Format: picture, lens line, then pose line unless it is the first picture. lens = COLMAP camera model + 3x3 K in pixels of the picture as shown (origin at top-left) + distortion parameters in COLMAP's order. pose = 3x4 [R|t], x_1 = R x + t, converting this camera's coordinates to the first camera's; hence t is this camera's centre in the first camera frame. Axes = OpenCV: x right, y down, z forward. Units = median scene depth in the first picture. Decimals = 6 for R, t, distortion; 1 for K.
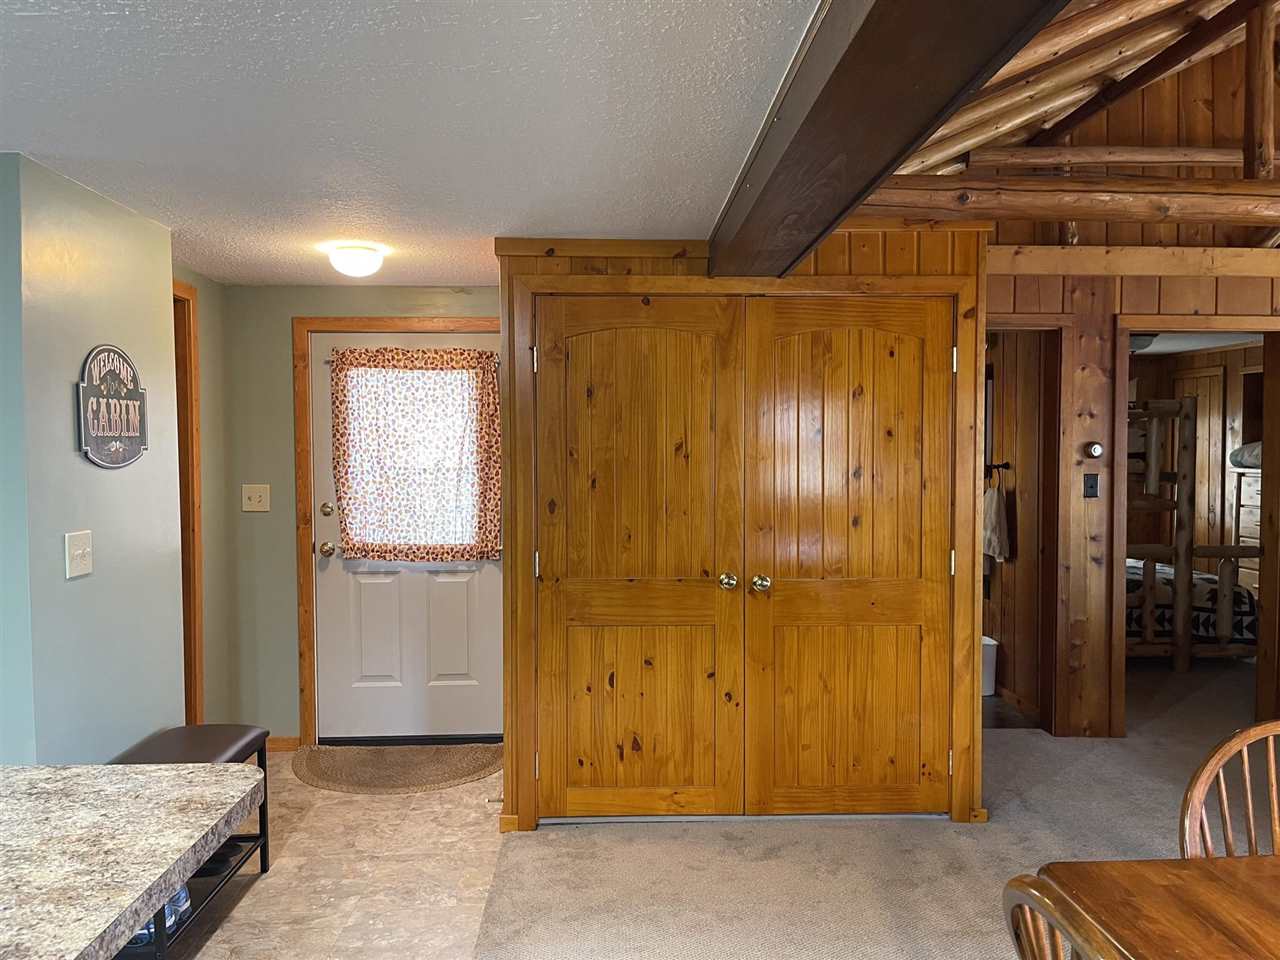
lens RADIAL K [[966.2, 0, 636.4], [0, 966.2, 485.9], [0, 0, 1]] dist [0.066090, -0.083297]
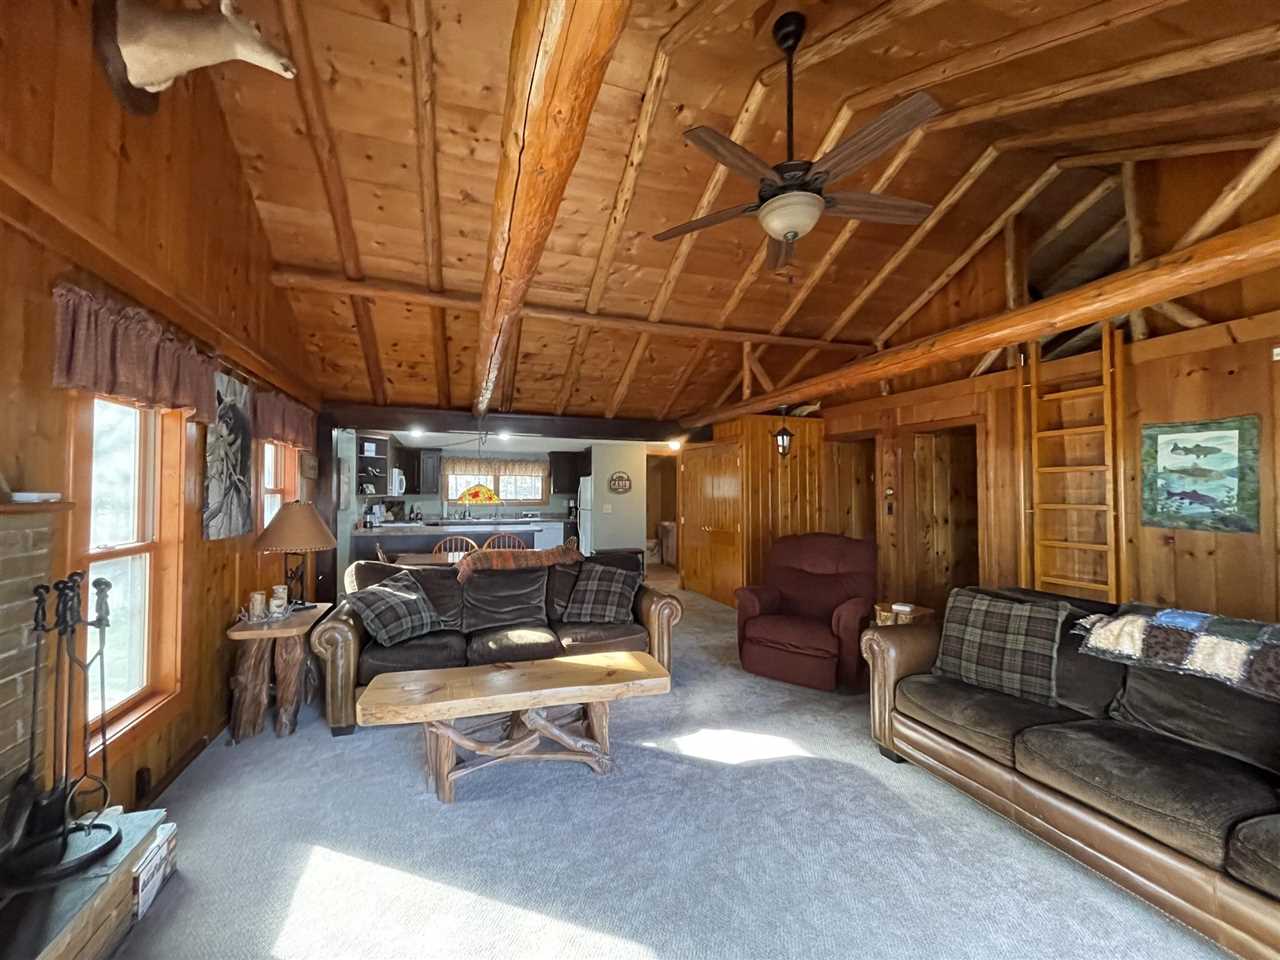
lens RADIAL K [[515.0, 0, 630.9], [0, 515.0, 478.5], [0, 0, 1]] dist [-0.003628, 0.000937]
pose [[0.292692, -0.022387, -0.955945, 1.549466], [-0.038654, 0.998632, -0.035222, -0.005291], [0.955425, 0.047261, 0.291426, 0.170800]]
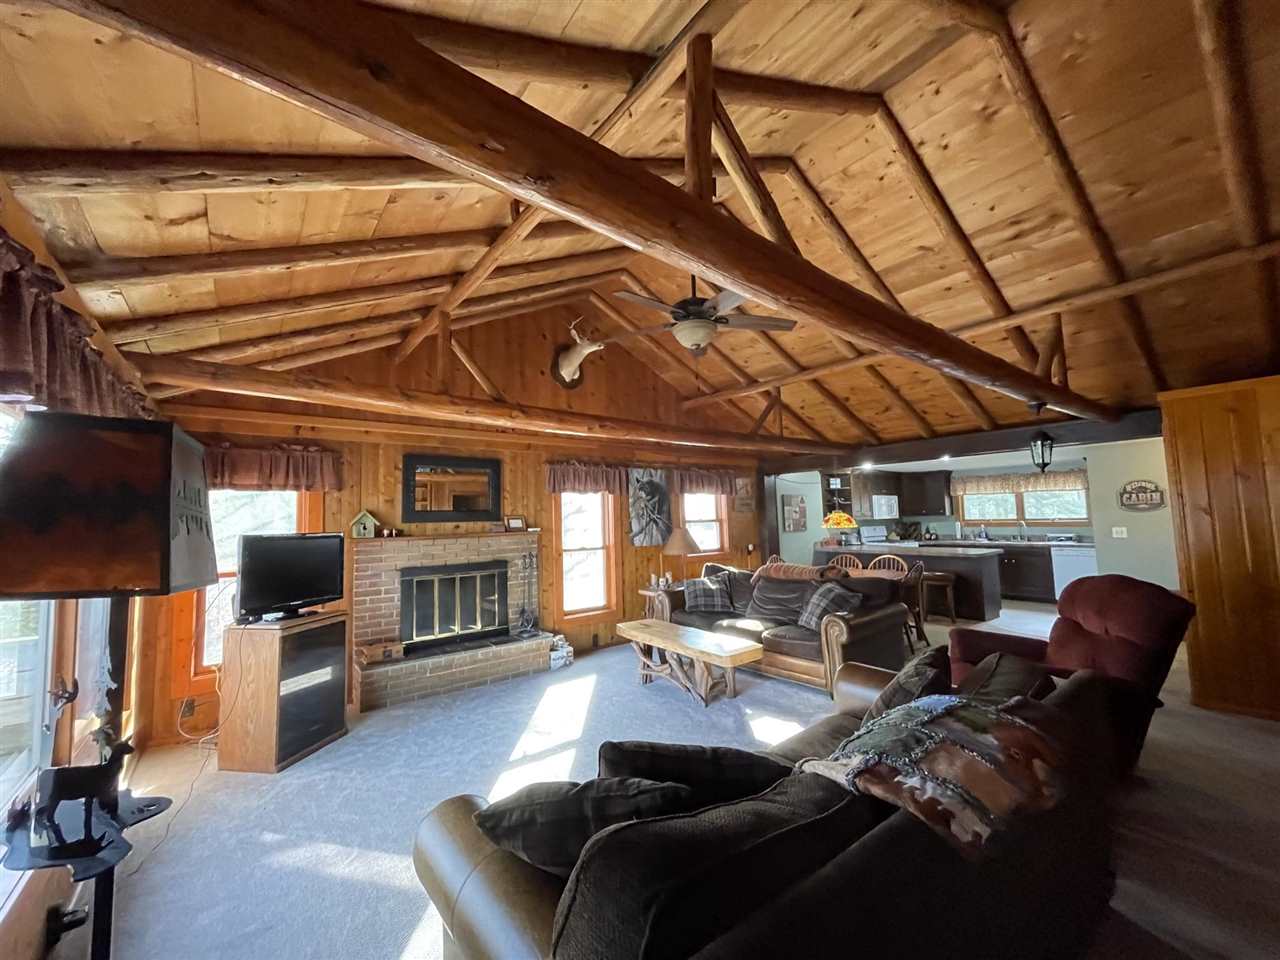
lens RADIAL K [[515.0, 0, 635.6], [0, 515.0, 479.9], [0, 0, 1]] dist [-0.003628, 0.000937]
pose [[-0.810725, -0.017053, -0.585179, 1.606736], [0.009824, 0.999039, -0.042724, -0.054928], [0.585345, -0.040386, -0.809778, 1.056514]]
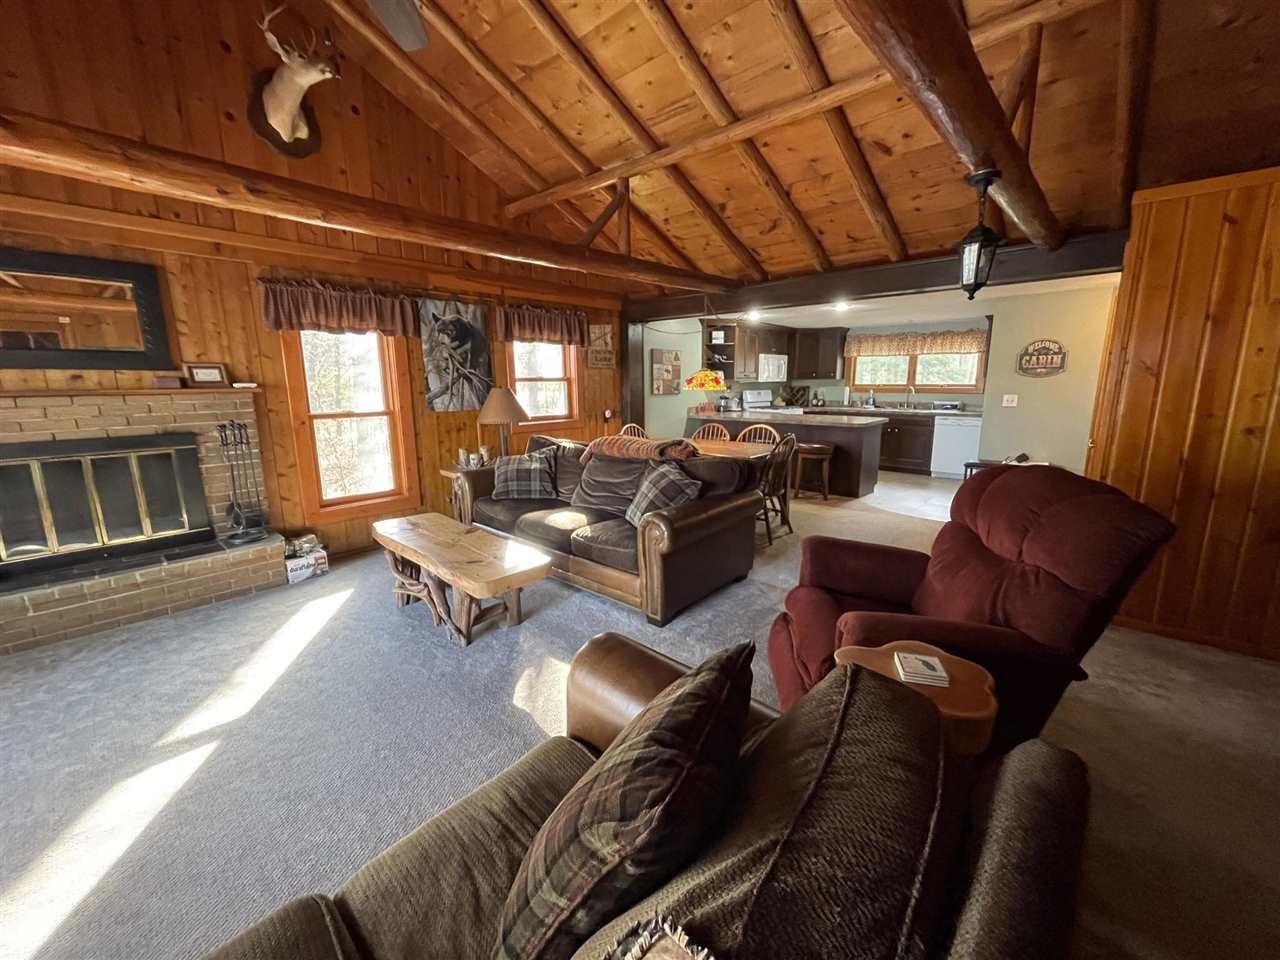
lens RADIAL K [[515.0, 0, 636.1], [0, 515.0, 481.4], [0, 0, 1]] dist [-0.003628, 0.000937]
pose [[-0.702906, 0.148251, -0.695661, 1.218002], [-0.013375, 0.975110, 0.221319, -0.029346], [0.711157, 0.164871, -0.683427, 0.918560]]
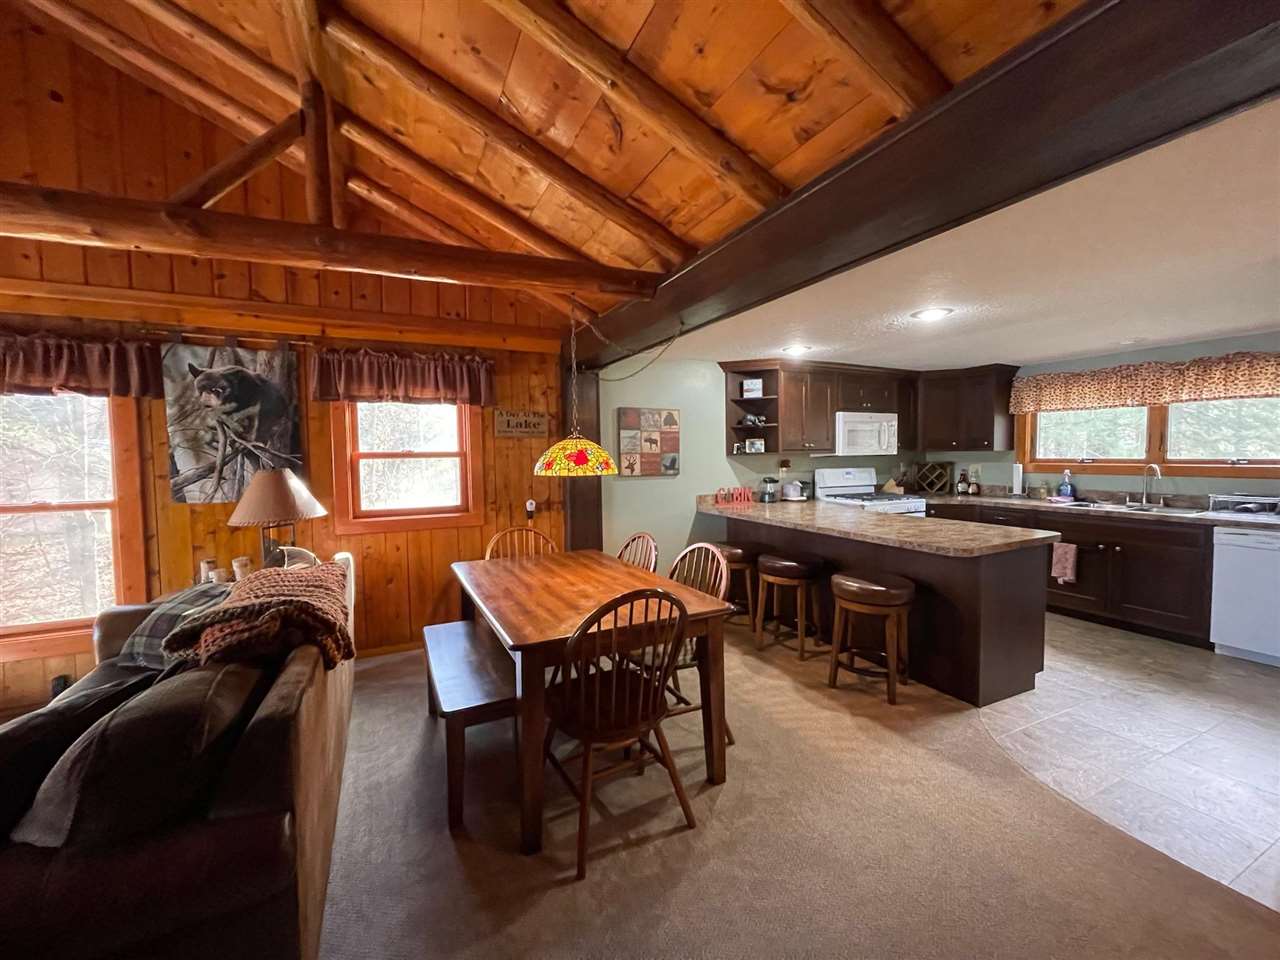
lens RADIAL K [[515.0, 0, 636.2], [0, 515.0, 479.7], [0, 0, 1]] dist [-0.003628, 0.000937]
pose [[-0.915216, 0.038569, -0.401113, 0.434321], [0.004173, 0.996263, 0.086276, -0.022454], [0.402941, 0.077287, -0.911957, 0.783087]]
